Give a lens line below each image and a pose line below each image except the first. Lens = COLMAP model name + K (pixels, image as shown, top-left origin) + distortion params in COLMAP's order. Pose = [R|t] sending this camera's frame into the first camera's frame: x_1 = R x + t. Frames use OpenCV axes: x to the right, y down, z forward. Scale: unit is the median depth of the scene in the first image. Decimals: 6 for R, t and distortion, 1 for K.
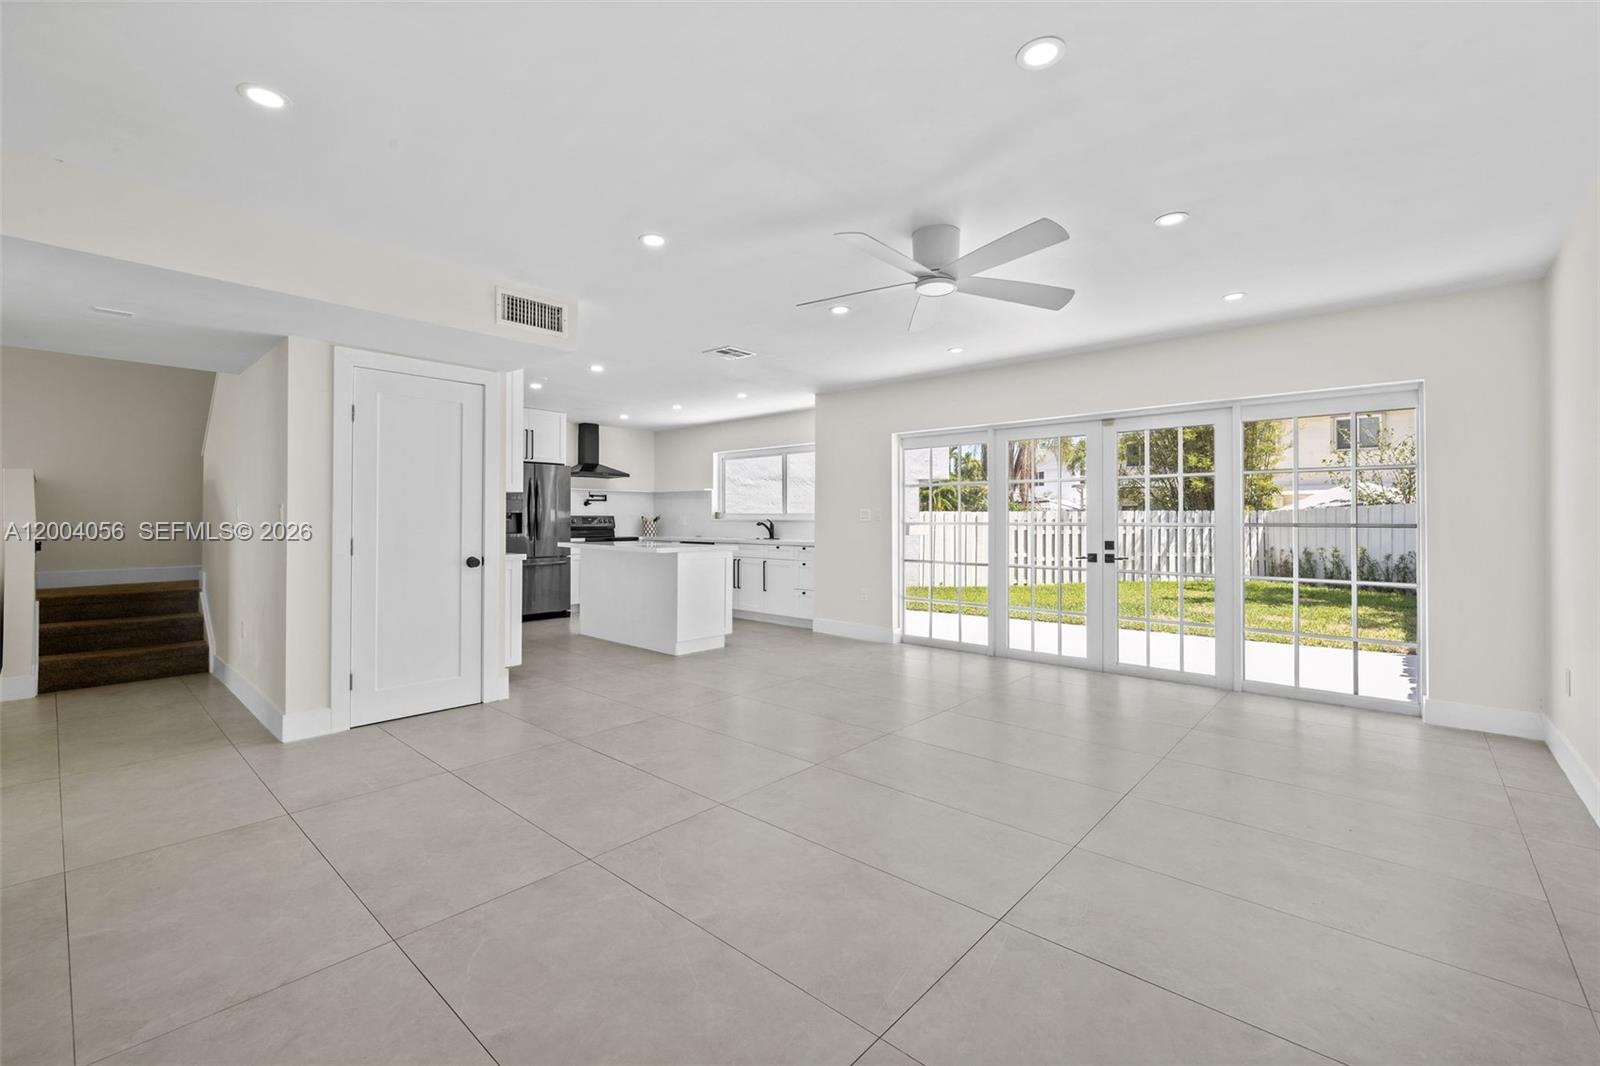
lens RADIAL K [[671.3, 0, 798.7], [0, 671.3, 528.1], [0, 0, 1]] dist [-0.004759, 0.000530]
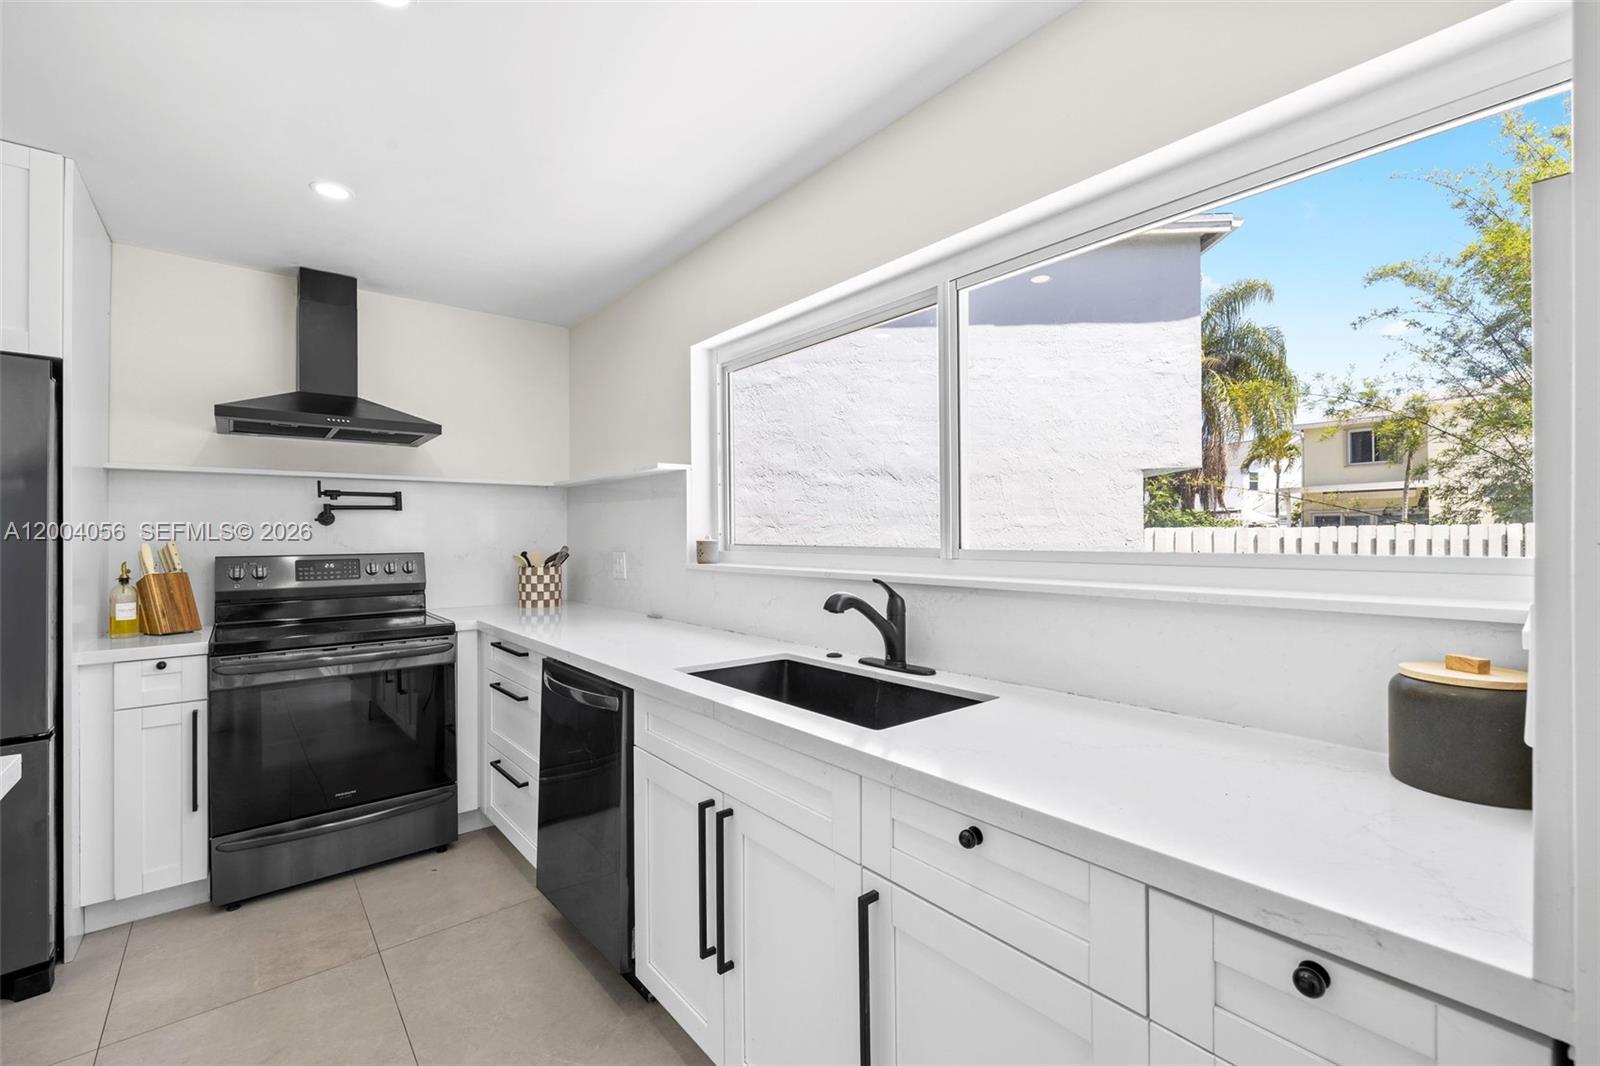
lens RADIAL K [[671.3, 0, 796.5], [0, 671.3, 532.8], [0, 0, 1]] dist [-0.004759, 0.000530]
pose [[0.989556, -0.007646, -0.143948, -0.036258], [0.005213, 0.999837, -0.017270, -0.021815], [0.144056, 0.016340, 0.989435, 0.701010]]
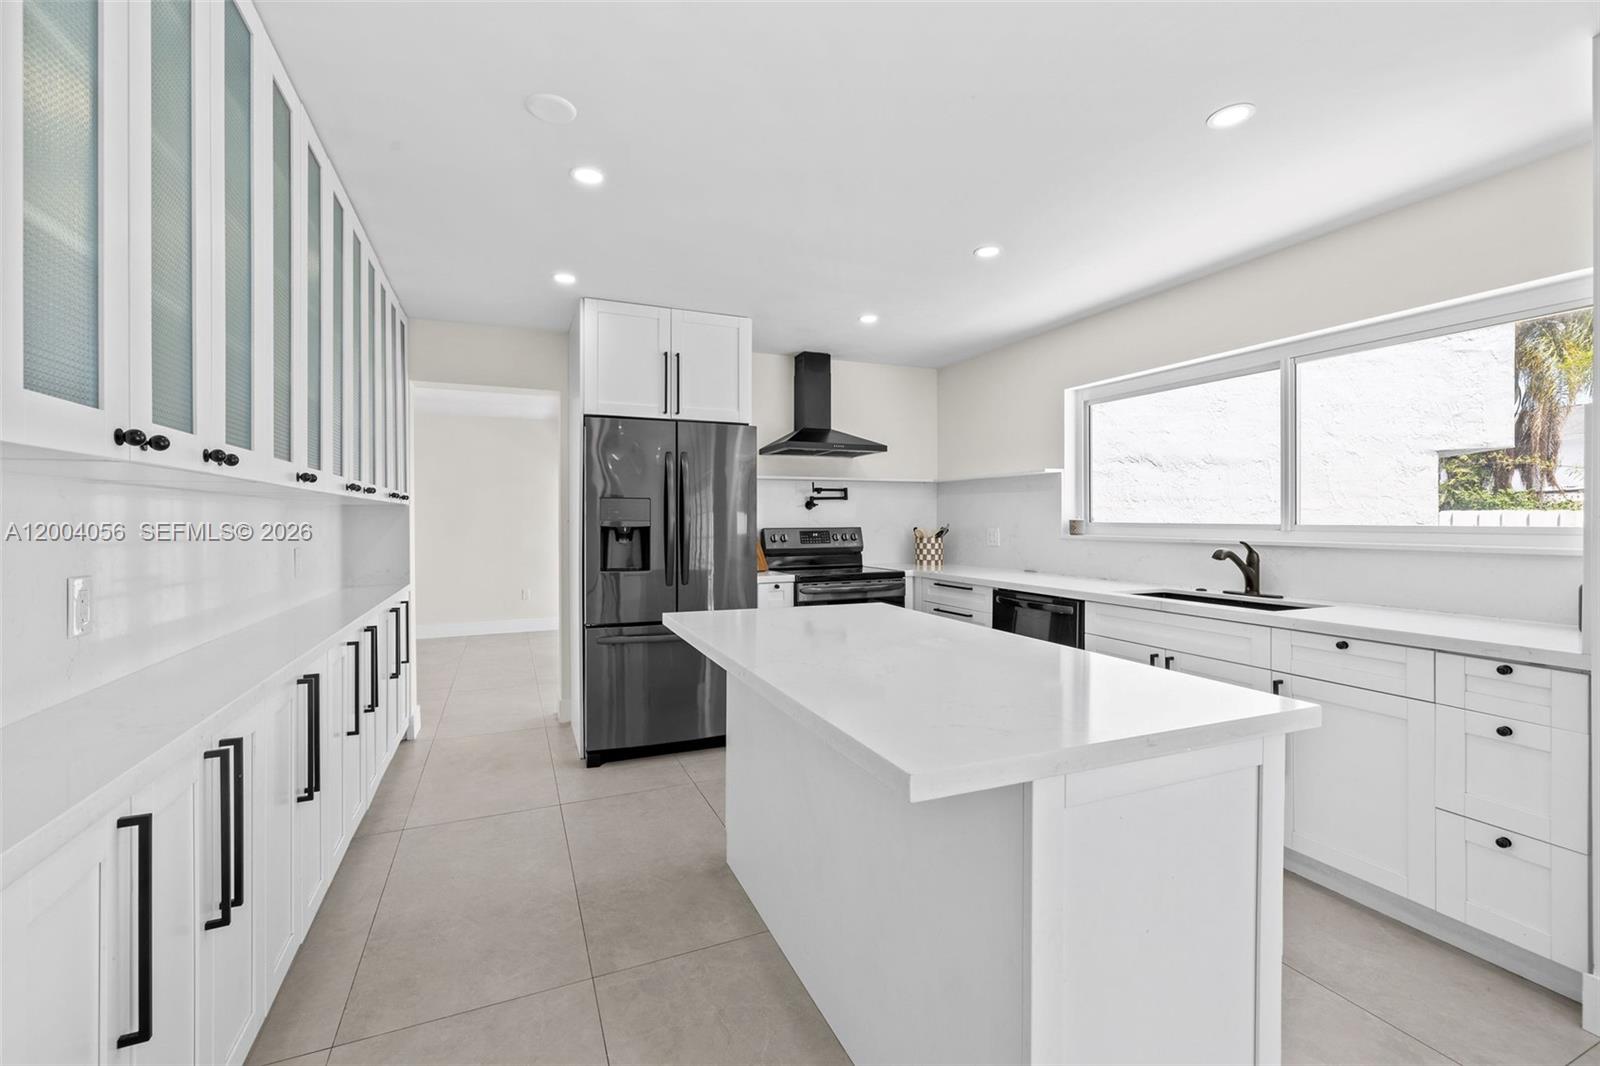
lens RADIAL K [[671.3, 0, 795.3], [0, 671.3, 525.4], [0, 0, 1]] dist [-0.004759, 0.000530]
pose [[0.907815, 0.000197, -0.419370, -0.102096], [-0.001775, 0.999993, -0.003373, -0.018060], [0.419366, 0.003807, 0.907809, 0.508231]]
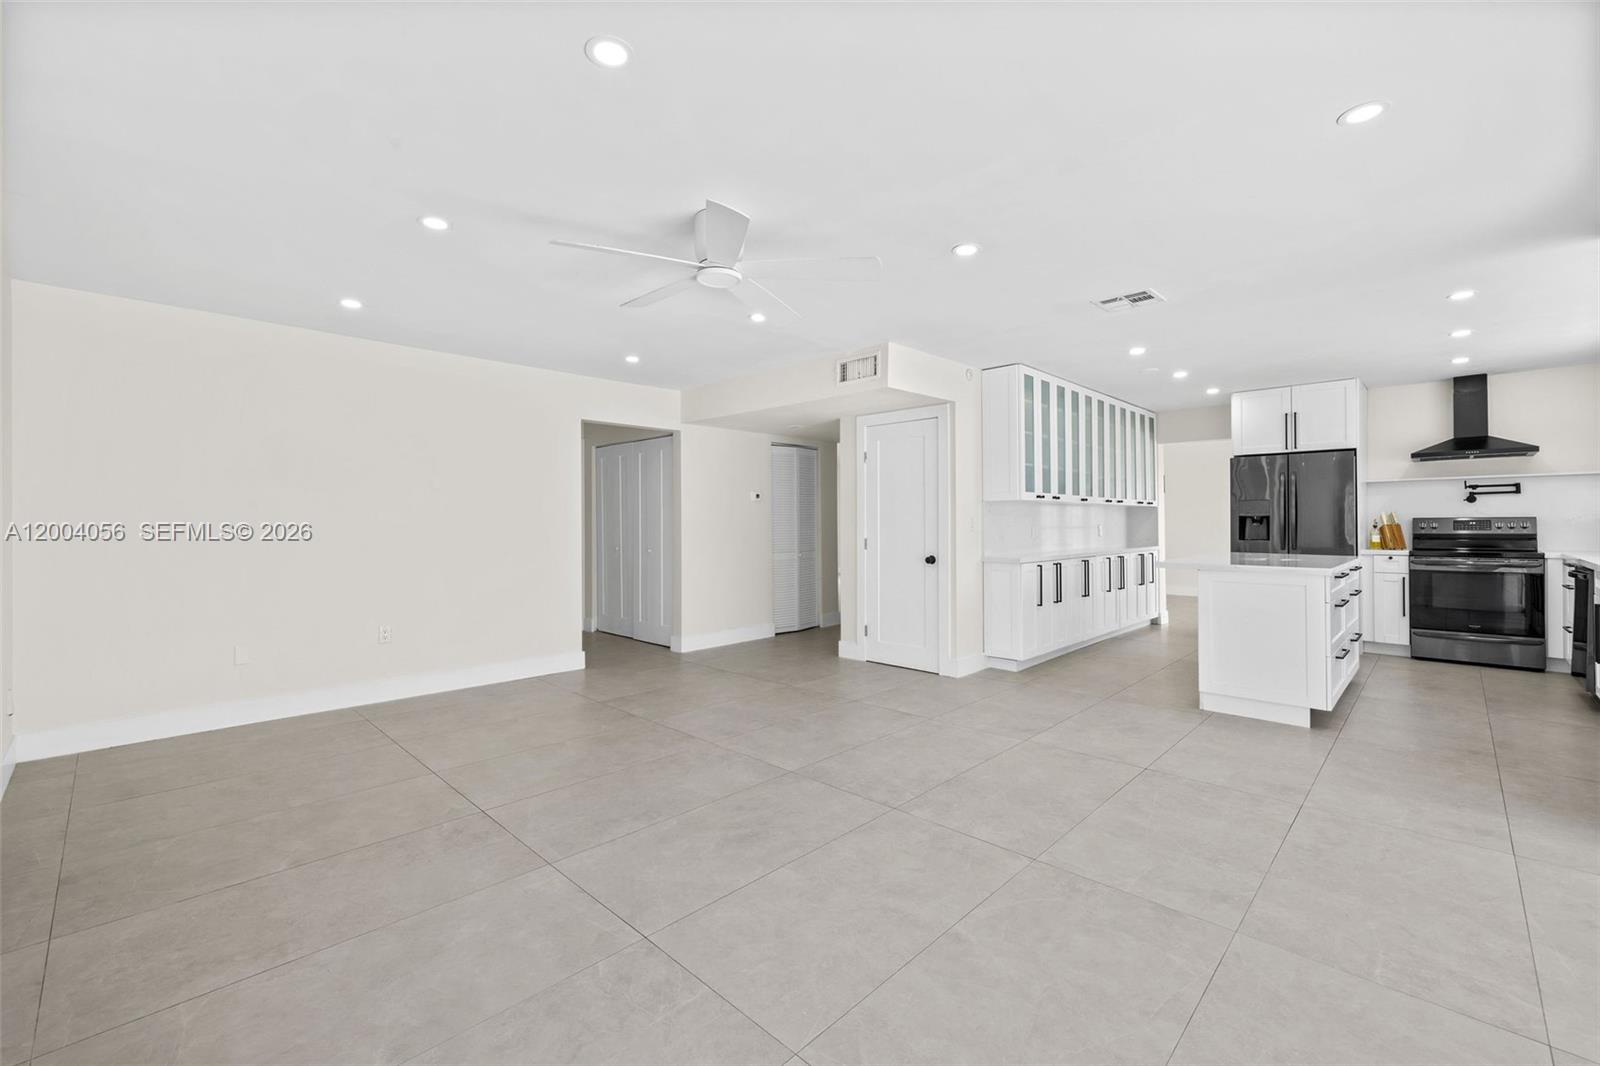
lens RADIAL K [[671.3, 0, 786.8], [0, 671.3, 519.1], [0, 0, 1]] dist [-0.004759, 0.000530]
pose [[-0.048182, -0.007146, -0.998813, 0.362555], [-0.009277, 0.999934, -0.006707, -0.006155], [0.998795, 0.008943, -0.048246, 0.366020]]
